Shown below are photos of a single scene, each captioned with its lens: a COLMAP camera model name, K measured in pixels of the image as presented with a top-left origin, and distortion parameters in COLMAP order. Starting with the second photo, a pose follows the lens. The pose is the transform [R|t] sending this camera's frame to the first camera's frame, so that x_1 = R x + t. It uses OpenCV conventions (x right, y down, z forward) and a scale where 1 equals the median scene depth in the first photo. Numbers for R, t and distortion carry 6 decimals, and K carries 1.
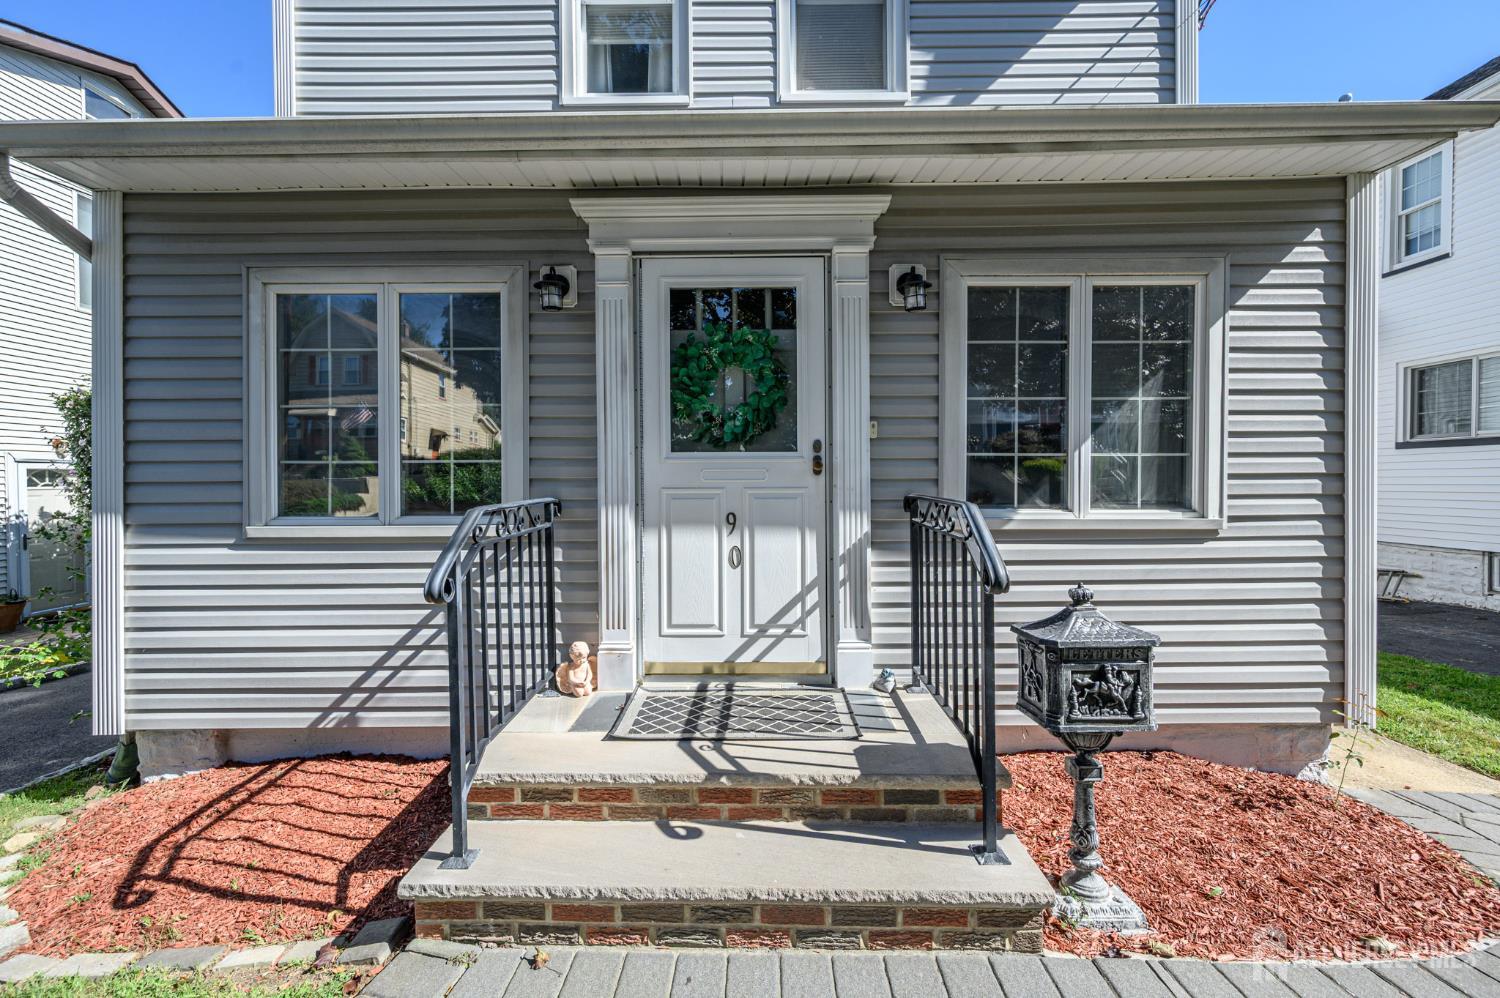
lens RADIAL K [[588.3, 0, 748.4], [0, 588.3, 489.2], [0, 0, 1]] dist [-0.001933, -0.000104]
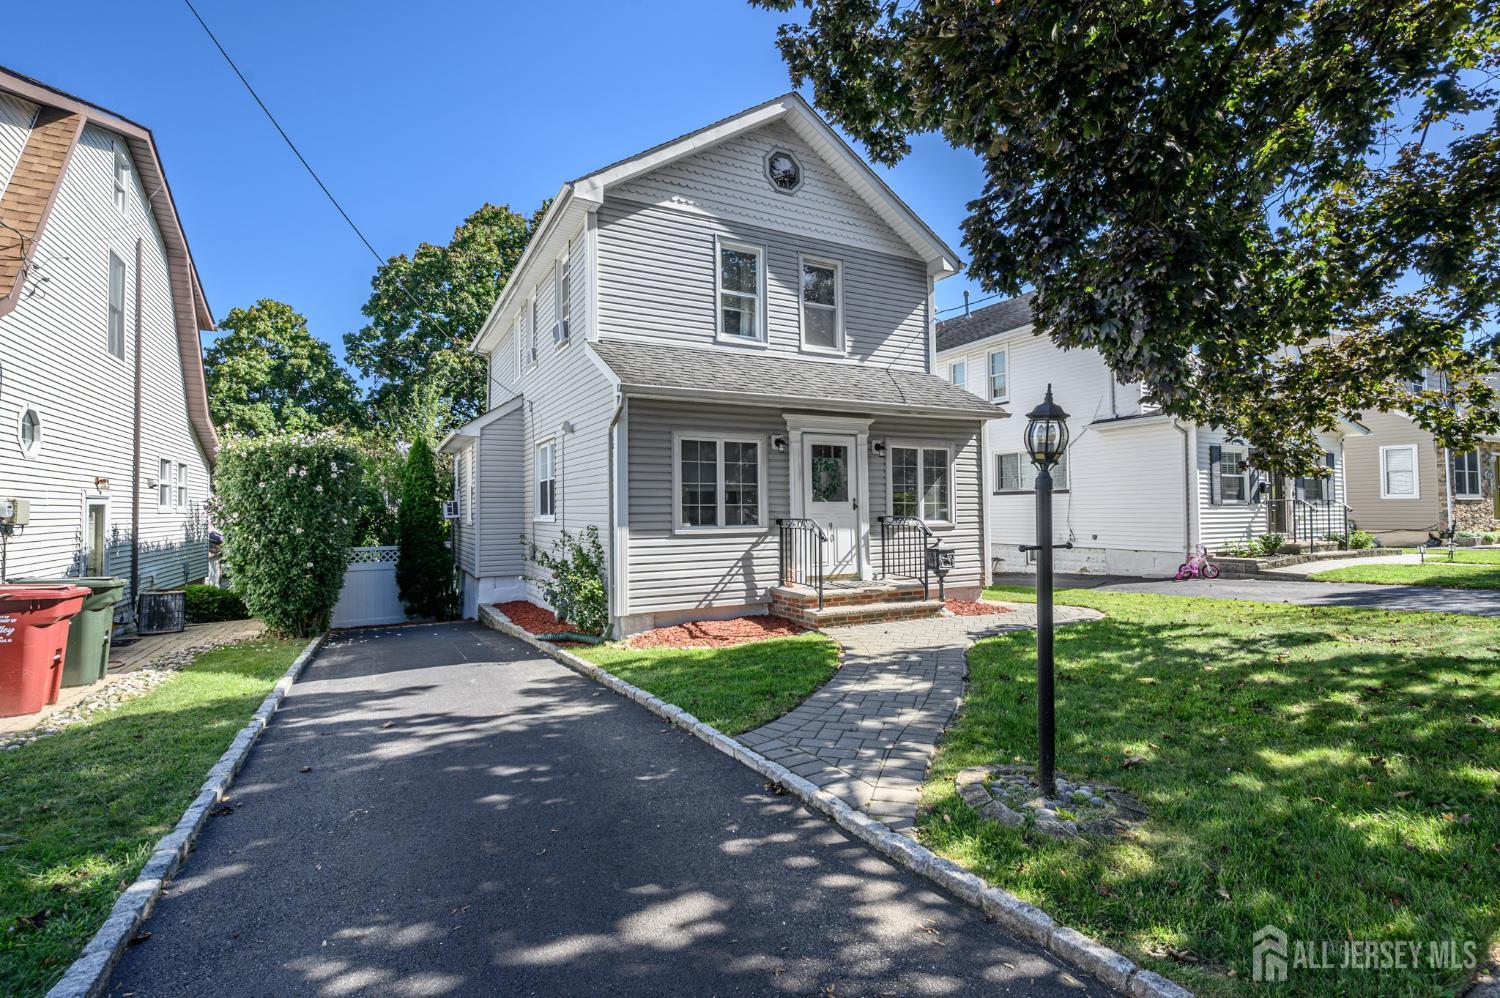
lens RADIAL K [[695.0, 0, 743.2], [0, 695.0, 490.3], [0, 0, 1]] dist [-0.008407, -0.000436]
pose [[0.882494, 0.011395, 0.470186, -2.011987], [0.012208, 0.998815, -0.047118, 0.035845], [-0.470165, 0.047322, 0.881309, -1.815176]]
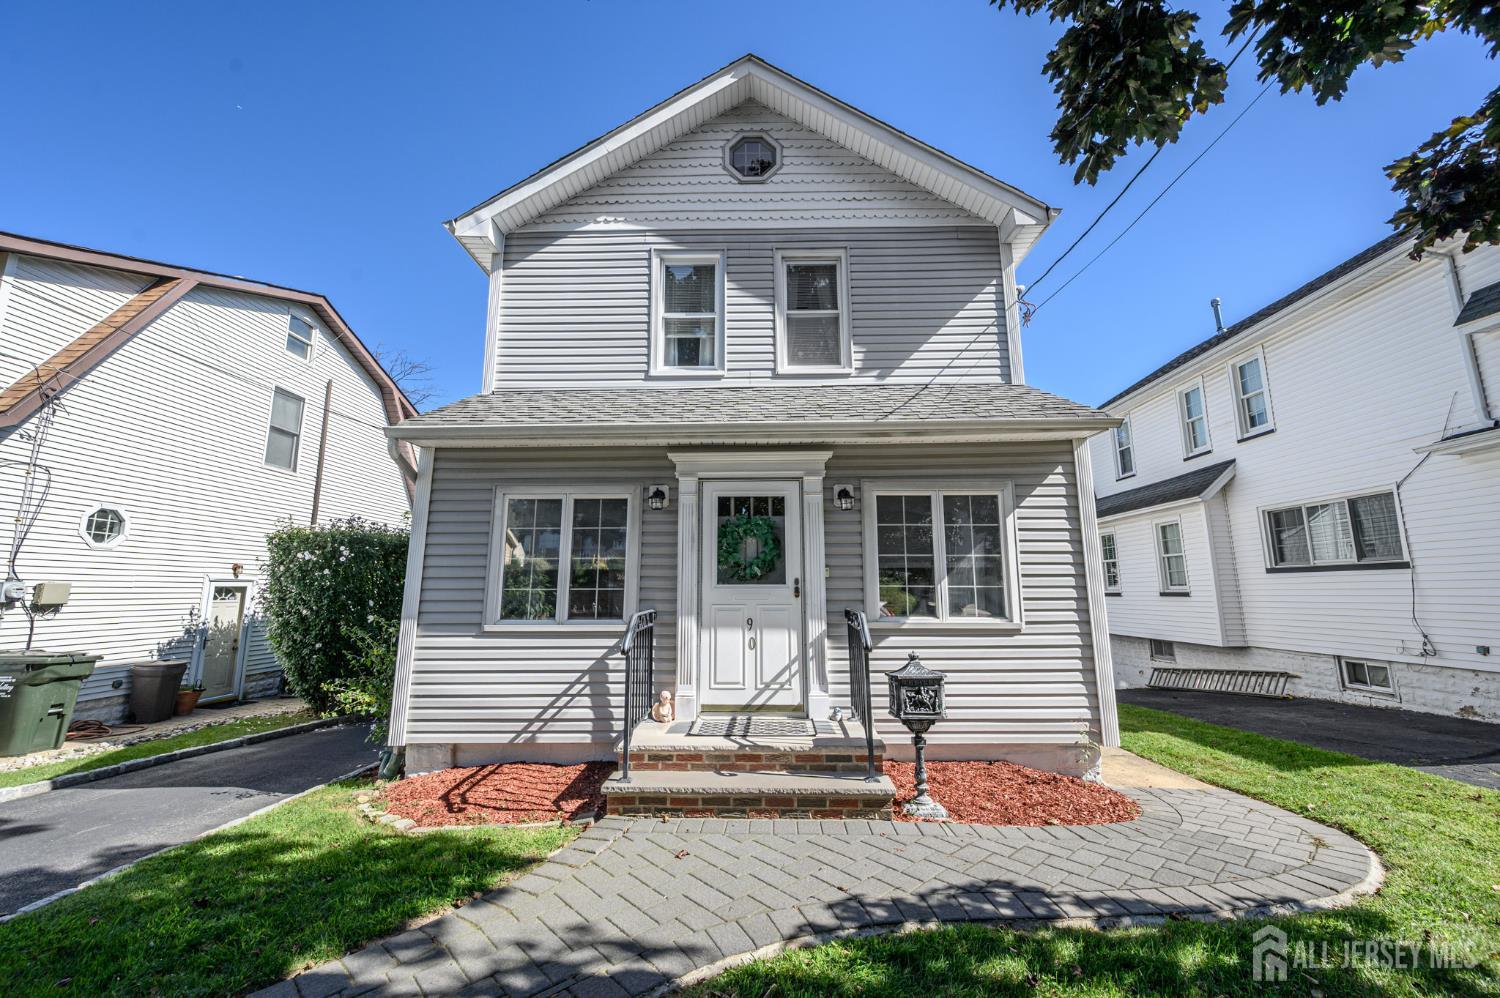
lens RADIAL K [[588.3, 0, 750.0], [0, 588.3, 492.1], [0, 0, 1]] dist [-0.001933, -0.000104]
pose [[0.999881, 0.000306, -0.015424, -0.000722], [-0.003155, 0.982719, -0.185079, -0.007237], [0.015101, 0.185106, 0.982603, -0.857460]]
